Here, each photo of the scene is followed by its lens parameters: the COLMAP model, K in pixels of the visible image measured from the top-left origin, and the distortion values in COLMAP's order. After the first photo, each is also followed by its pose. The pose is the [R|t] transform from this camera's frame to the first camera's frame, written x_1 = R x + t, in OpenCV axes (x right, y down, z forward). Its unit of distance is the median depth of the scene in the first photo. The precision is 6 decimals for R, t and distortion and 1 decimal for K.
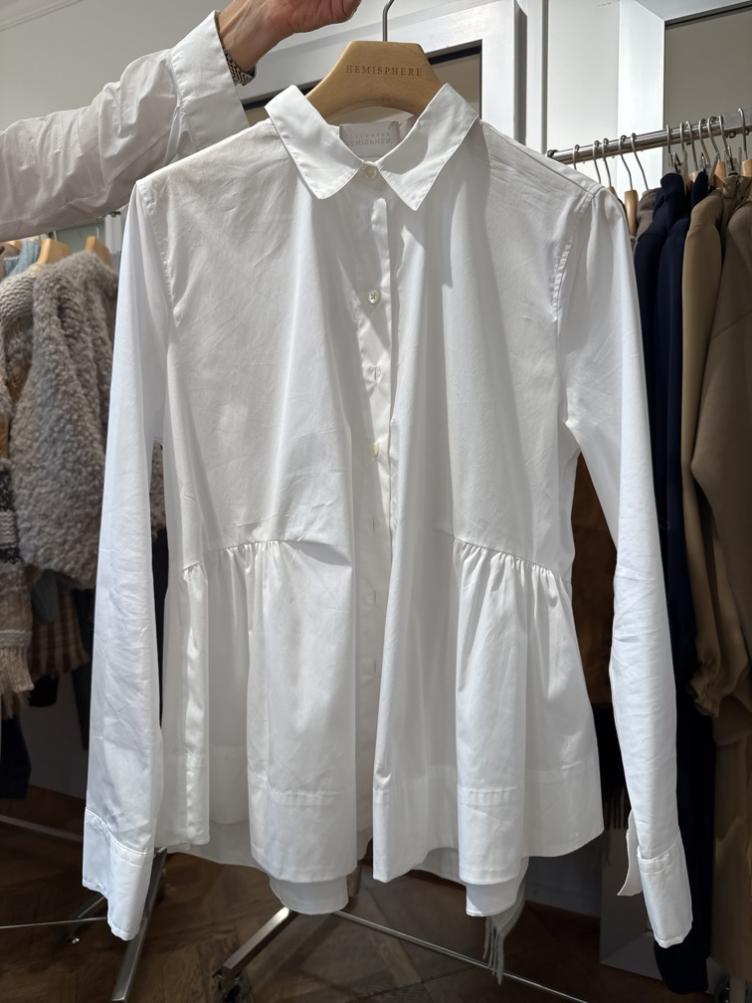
lens RADIAL K [[709.2, 0, 376.0], [0, 709.2, 502.8], [0, 0, 1]] dist [-0.021634, -0.003063]
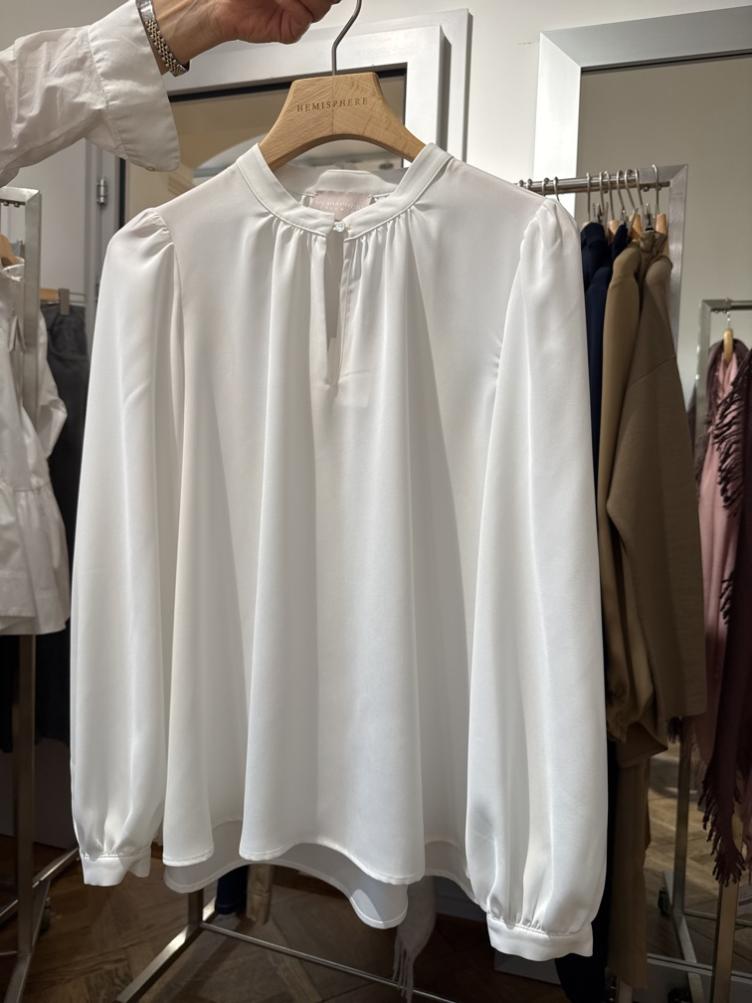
lens RADIAL K [[709.2, 0, 377.1], [0, 709.2, 501.3], [0, 0, 1]] dist [-0.021634, -0.003063]
pose [[0.987617, 0.029633, 0.154060, -0.036091], [-0.029554, 0.999559, -0.002805, -0.029035], [-0.154075, -0.001783, 0.988058, 0.006099]]
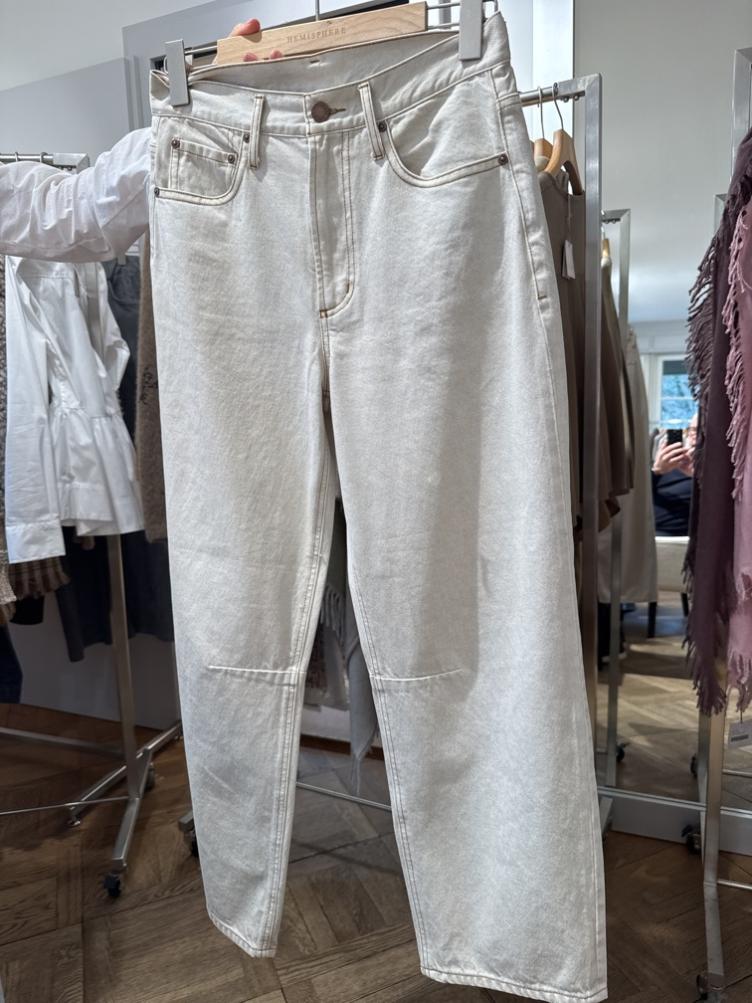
lens RADIAL K [[709.2, 0, 374.0], [0, 709.2, 505.6], [0, 0, 1]] dist [-0.021634, -0.003063]
pose [[0.998433, -0.036985, 0.041997, 0.031080], [0.032993, 0.995206, 0.092062, 0.023502], [-0.045200, -0.090533, 0.994867, -0.143438]]
